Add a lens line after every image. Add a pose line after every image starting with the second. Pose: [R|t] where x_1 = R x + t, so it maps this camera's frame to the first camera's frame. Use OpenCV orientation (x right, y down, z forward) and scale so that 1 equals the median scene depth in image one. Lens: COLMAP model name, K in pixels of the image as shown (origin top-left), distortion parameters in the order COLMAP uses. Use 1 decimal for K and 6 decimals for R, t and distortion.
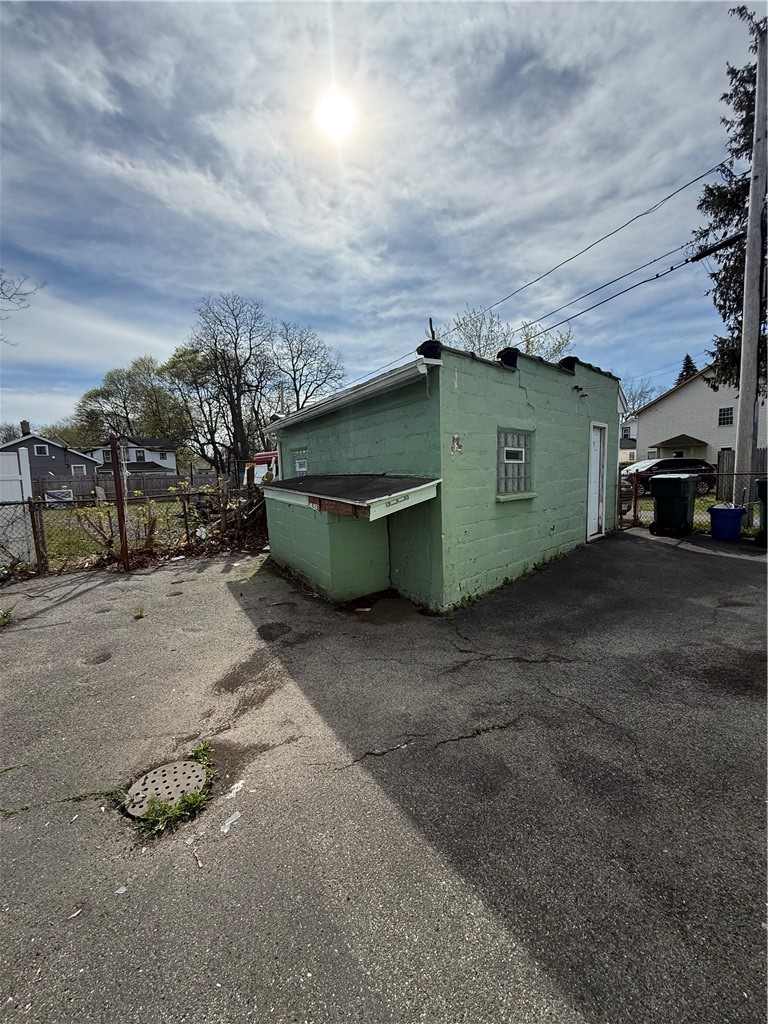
lens RADIAL K [[408.7, 0, 384.0], [0, 408.7, 512.0], [0, 0, 1]] dist [-0.005600, -0.000115]
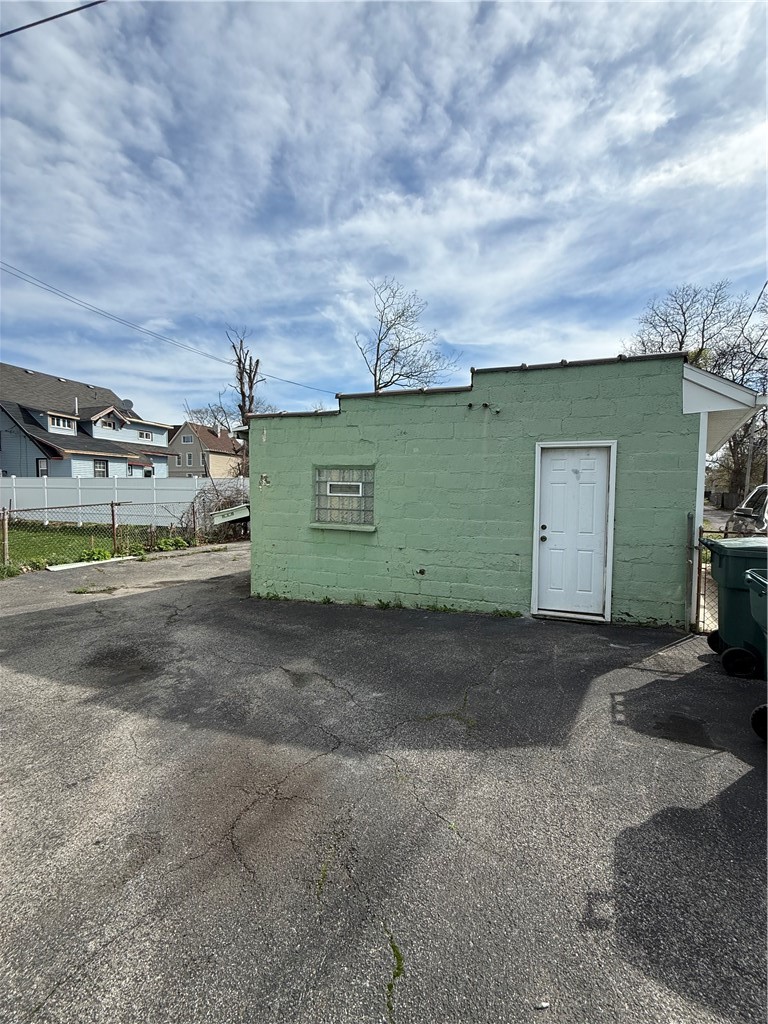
lens RADIAL K [[411.1, 0, 385.6], [0, 411.1, 517.5], [0, 0, 1]] dist [0.003072, 0.000419]
pose [[0.448641, 0.097152, -0.888416, 1.485555], [-0.113576, 0.992212, 0.051147, -0.145818], [0.886466, 0.077956, 0.456181, 0.669819]]
